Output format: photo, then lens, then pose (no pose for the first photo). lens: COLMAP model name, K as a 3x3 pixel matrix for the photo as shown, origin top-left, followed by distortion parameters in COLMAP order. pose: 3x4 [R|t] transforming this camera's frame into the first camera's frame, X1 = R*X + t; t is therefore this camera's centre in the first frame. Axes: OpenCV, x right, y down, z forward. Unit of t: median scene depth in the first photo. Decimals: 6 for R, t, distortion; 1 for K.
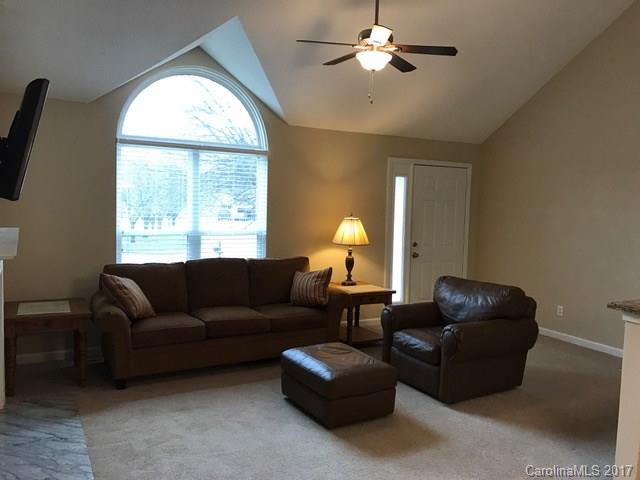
lens RADIAL K [[523.3, 0, 326.1], [0, 523.3, 240.8], [0, 0, 1]] dist [0.047666, -0.036950]
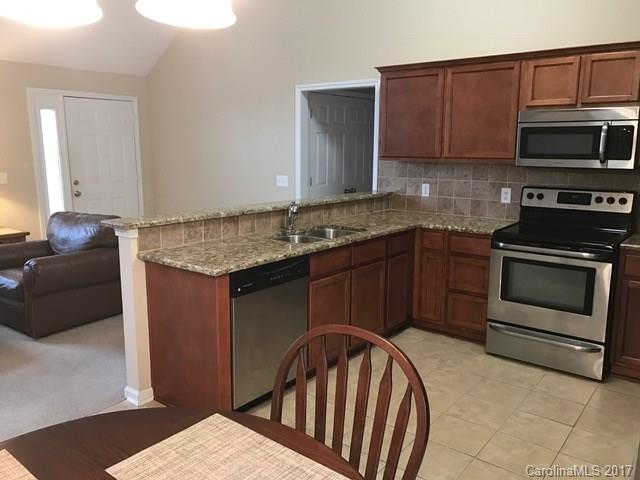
lens RADIAL K [[523.3, 0, 319.2], [0, 523.3, 241.7], [0, 0, 1]] dist [0.047666, -0.036950]
pose [[0.925957, -0.097395, 0.364855, 0.322323], [0.056795, 0.991096, 0.120427, 0.033763], [-0.373335, -0.090788, 0.923244, -0.089330]]
